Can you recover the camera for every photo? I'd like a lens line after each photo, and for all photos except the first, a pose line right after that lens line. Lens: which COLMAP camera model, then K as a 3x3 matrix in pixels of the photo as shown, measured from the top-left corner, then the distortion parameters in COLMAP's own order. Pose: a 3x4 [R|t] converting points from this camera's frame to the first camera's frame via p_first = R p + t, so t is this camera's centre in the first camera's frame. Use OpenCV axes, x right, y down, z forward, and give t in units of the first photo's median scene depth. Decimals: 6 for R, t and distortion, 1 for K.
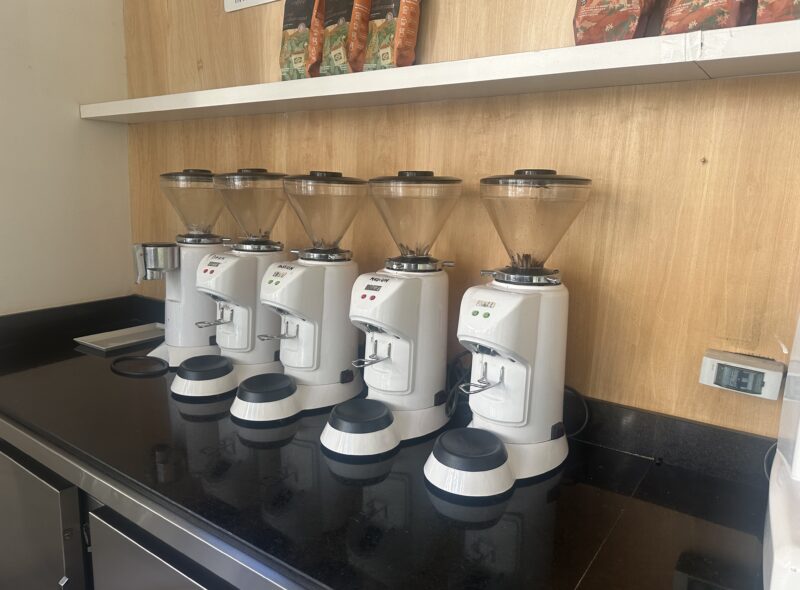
lens RADIAL K [[570.4, 0, 400.0], [0, 570.4, 295.0], [0, 0, 1]] dist [0.010279, 0.001301]
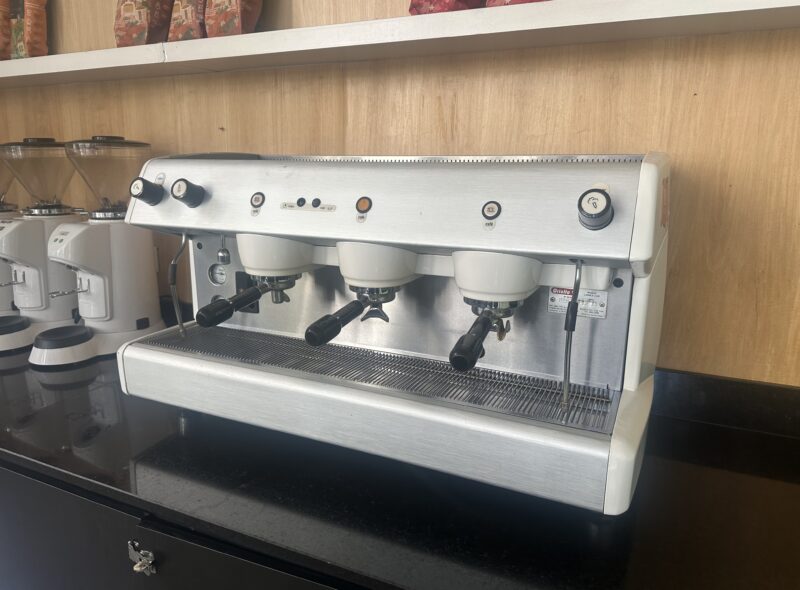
lens RADIAL K [[564.7, 0, 400.1], [0, 564.7, 289.7], [0, 0, 1]] dist [0.000064, 0.003074]
pose [[0.987655, -0.059414, 0.144939, 0.413086], [0.051396, 0.996966, 0.058451, 0.061813], [-0.147972, -0.050280, 0.987713, -0.277628]]
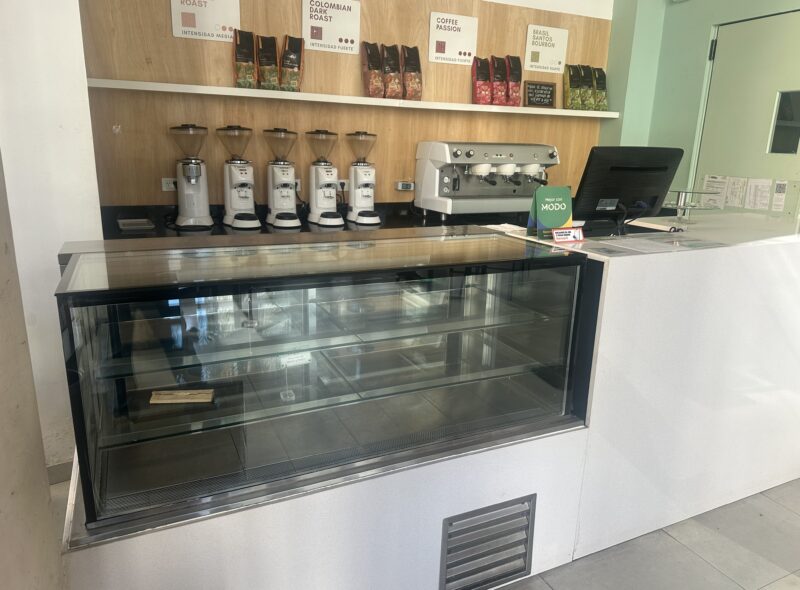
lens RADIAL K [[570.4, 0, 400.0], [0, 570.4, 295.0], [0, 0, 1]] dist [0.010279, 0.001301]
pose [[0.488062, -0.229279, 0.842156, -1.898528], [0.147246, 0.972680, 0.179480, 0.106621], [-0.860299, 0.036407, 0.508488, -0.608599]]
